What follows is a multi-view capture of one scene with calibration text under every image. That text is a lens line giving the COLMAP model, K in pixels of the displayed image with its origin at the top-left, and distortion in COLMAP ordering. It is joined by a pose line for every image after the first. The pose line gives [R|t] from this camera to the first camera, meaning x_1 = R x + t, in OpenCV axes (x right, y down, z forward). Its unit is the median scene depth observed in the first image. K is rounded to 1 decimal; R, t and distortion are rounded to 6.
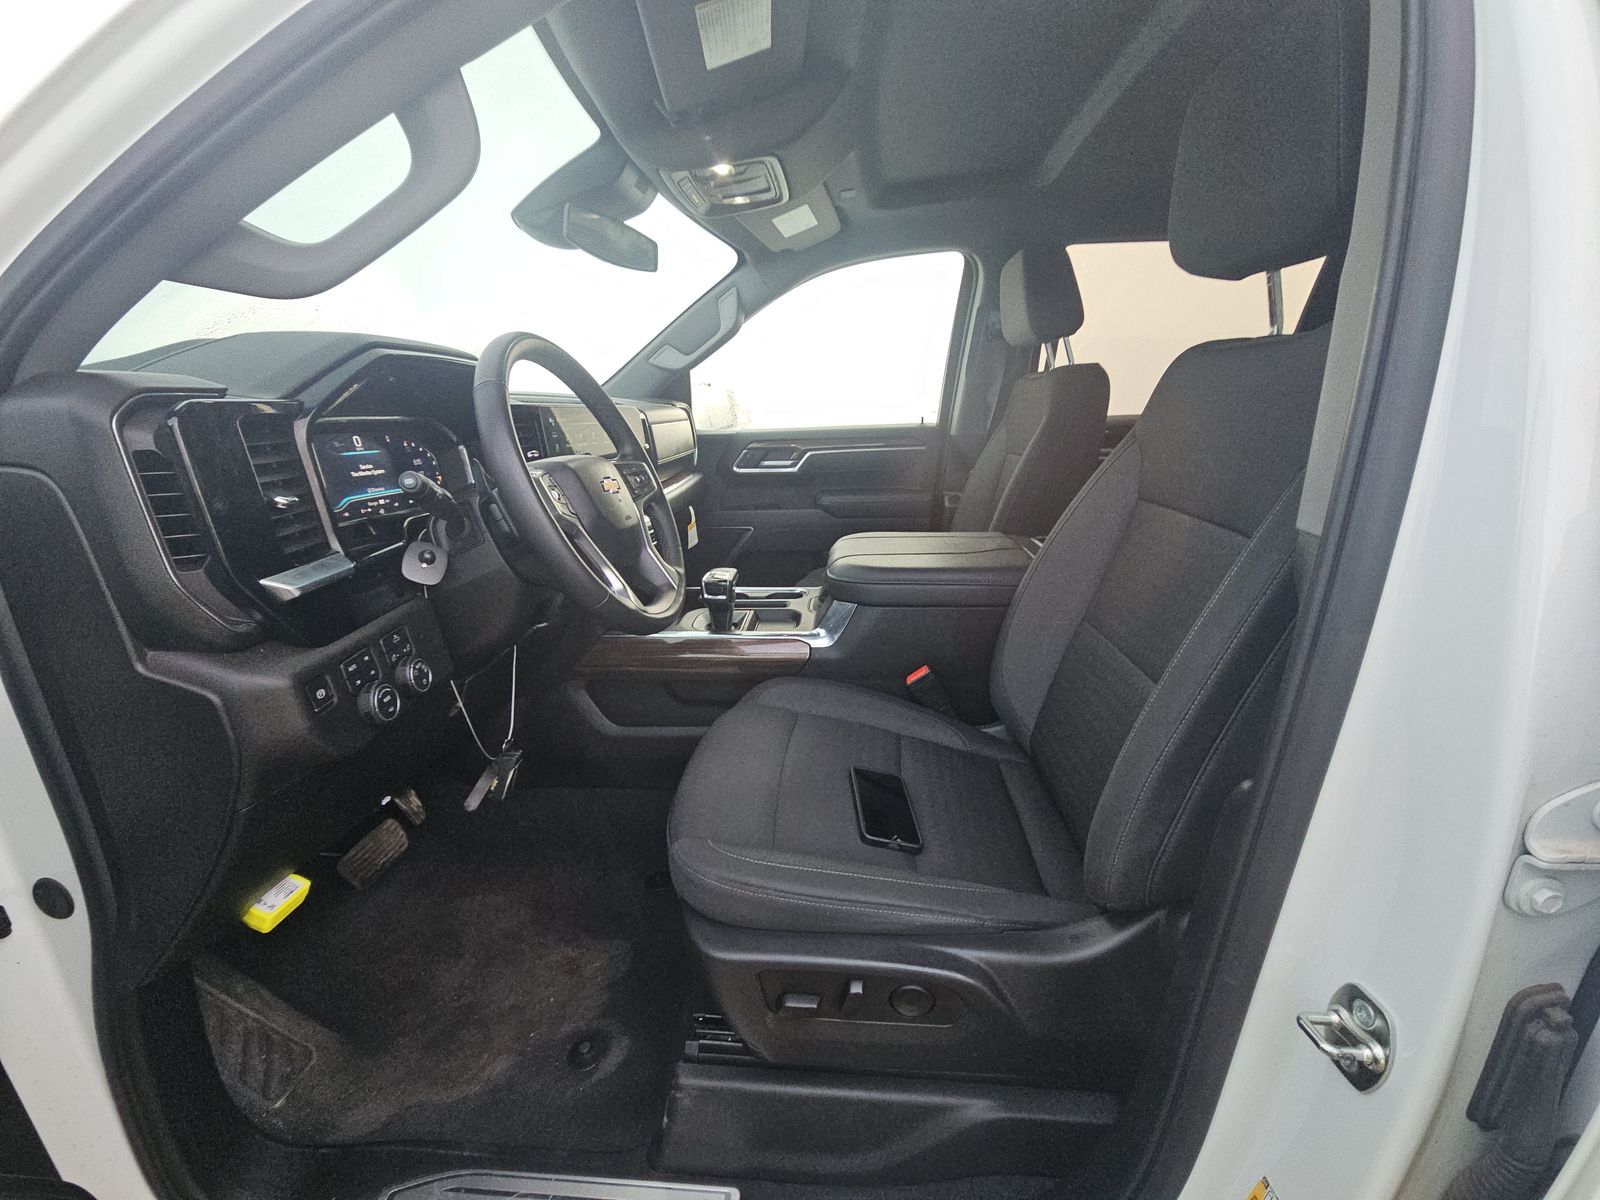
lens RADIAL K [[647.4, 0, 801.7], [0, 647.4, 606.0], [0, 0, 1]] dist [0.001299, -0.004937]
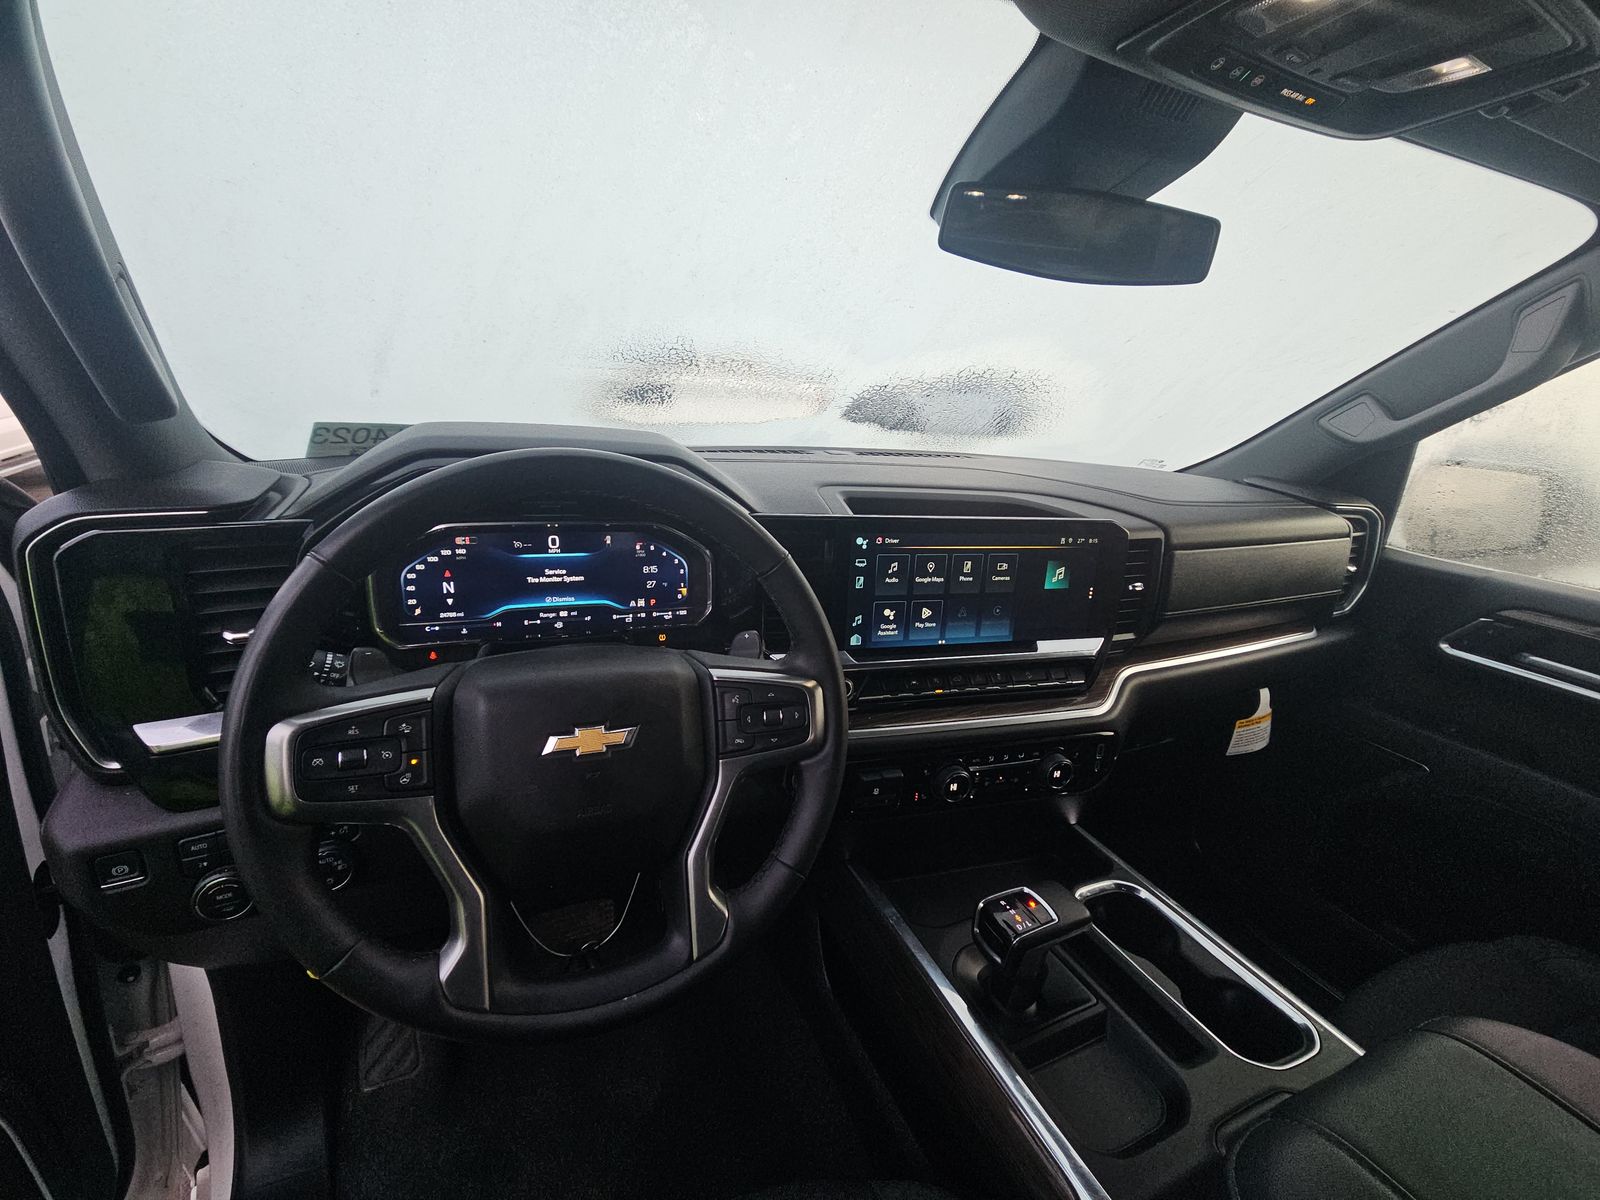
lens RADIAL K [[647.4, 0, 792.7], [0, 647.4, 603.7], [0, 0, 1]] dist [0.001299, -0.004937]
pose [[0.456111, 0.317626, -0.831310, 0.176239], [-0.324181, 0.929254, 0.177182, -0.416814], [0.828776, 0.188680, 0.526811, 0.803074]]
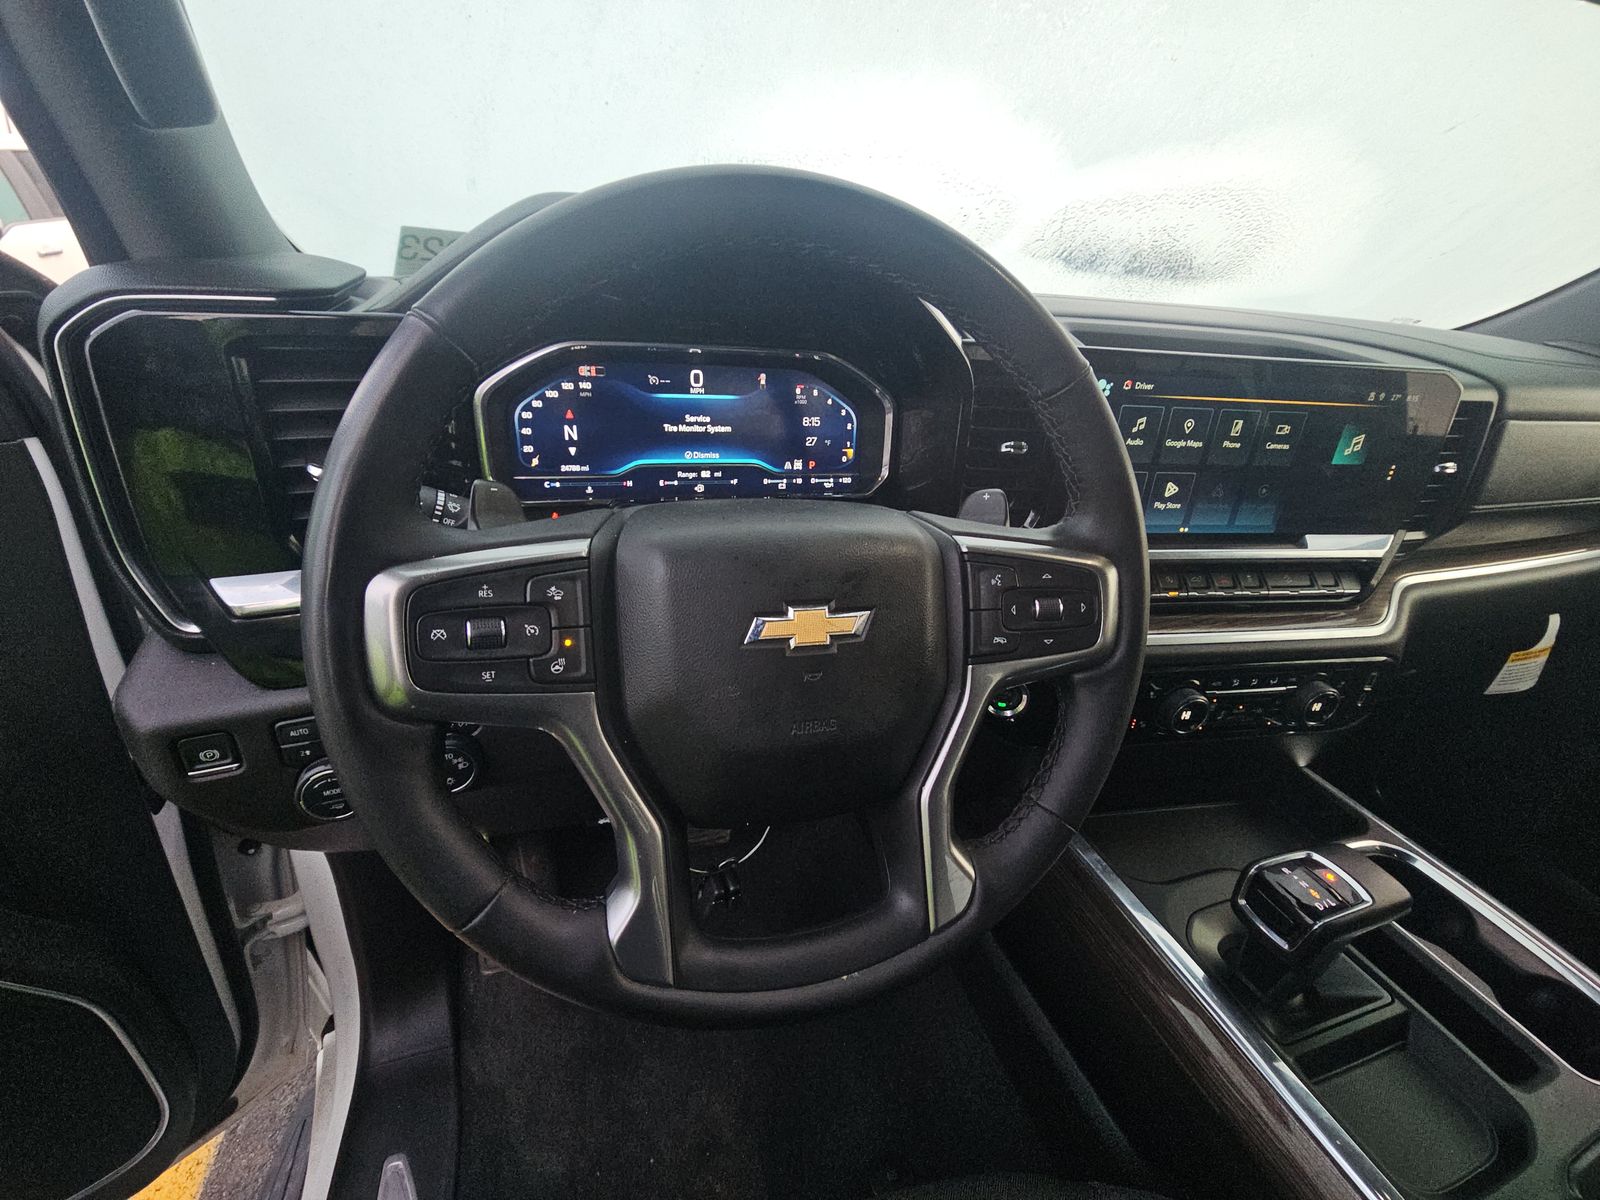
lens RADIAL K [[647.4, 0, 788.0], [0, 647.4, 603.2], [0, 0, 1]] dist [0.001299, -0.004937]
pose [[0.352639, 0.451070, -0.819867, -0.012806], [-0.333702, 0.879165, 0.340163, -0.298979], [0.874236, 0.153636, 0.460551, 0.788280]]
